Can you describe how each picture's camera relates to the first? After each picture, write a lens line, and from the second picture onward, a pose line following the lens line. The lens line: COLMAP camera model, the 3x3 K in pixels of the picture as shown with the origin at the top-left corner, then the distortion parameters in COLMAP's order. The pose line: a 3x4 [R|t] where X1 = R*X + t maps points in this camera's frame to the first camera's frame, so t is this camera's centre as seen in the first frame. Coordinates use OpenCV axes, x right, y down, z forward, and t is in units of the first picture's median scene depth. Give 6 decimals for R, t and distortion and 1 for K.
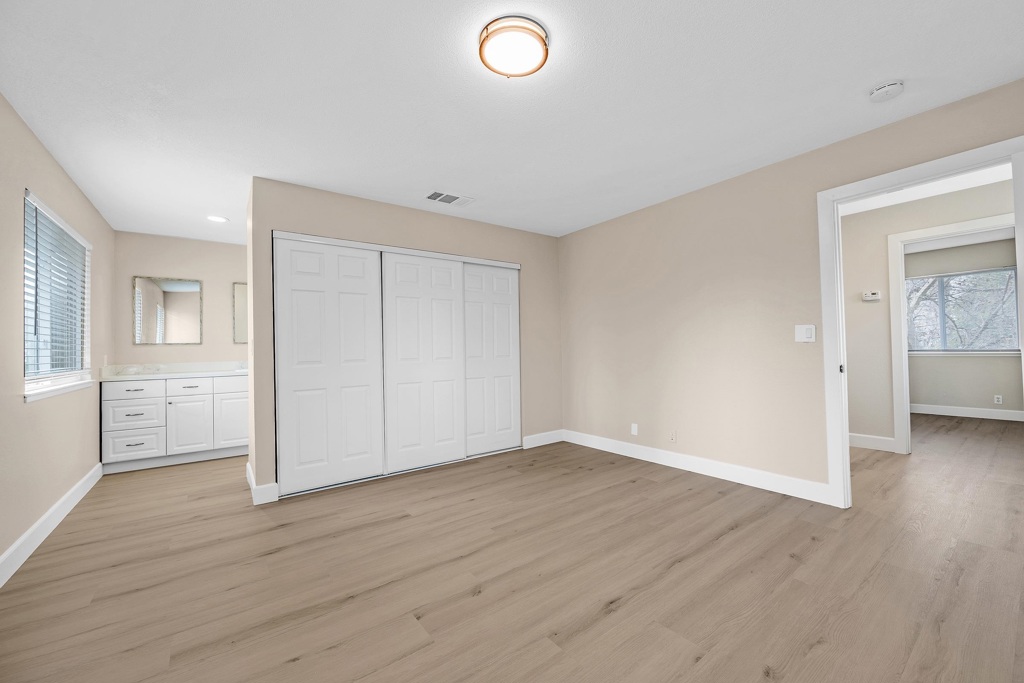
lens RADIAL K [[405.4, 0, 514.7], [0, 405.4, 343.0], [0, 0, 1]] dist [-0.009989, 0.000487]
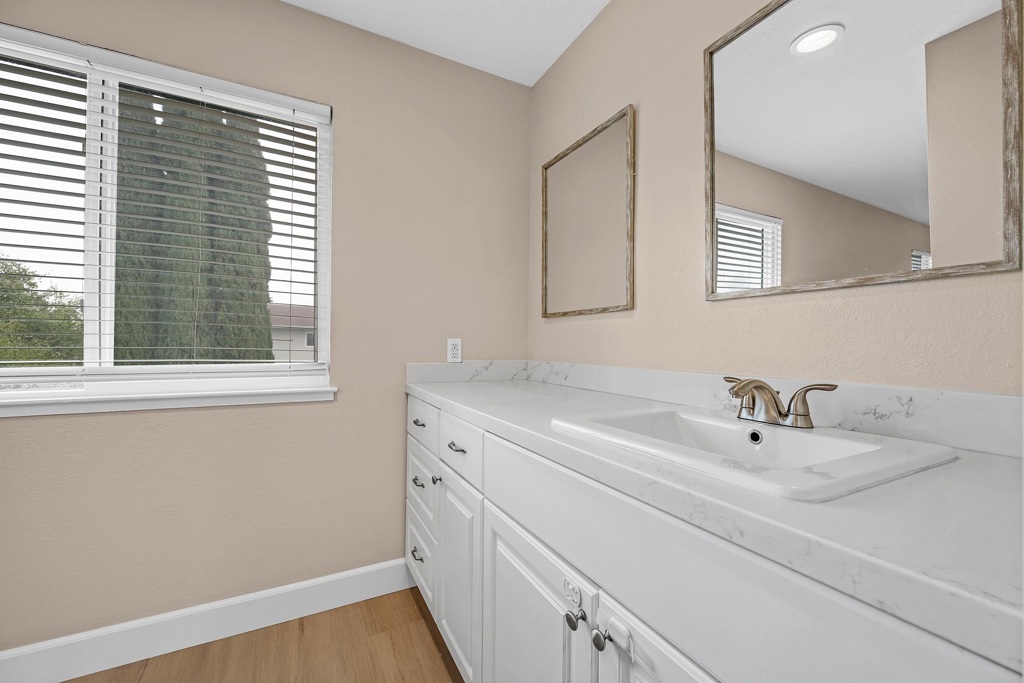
lens RADIAL K [[405.4, 0, 510.4], [0, 405.4, 342.8], [0, 0, 1]] dist [-0.009989, 0.000487]
pose [[-0.157222, 0.000450, -0.987563, -0.492071], [0.008188, 0.999966, -0.000848, 0.031792], [0.987529, -0.008219, -0.157220, 1.039740]]
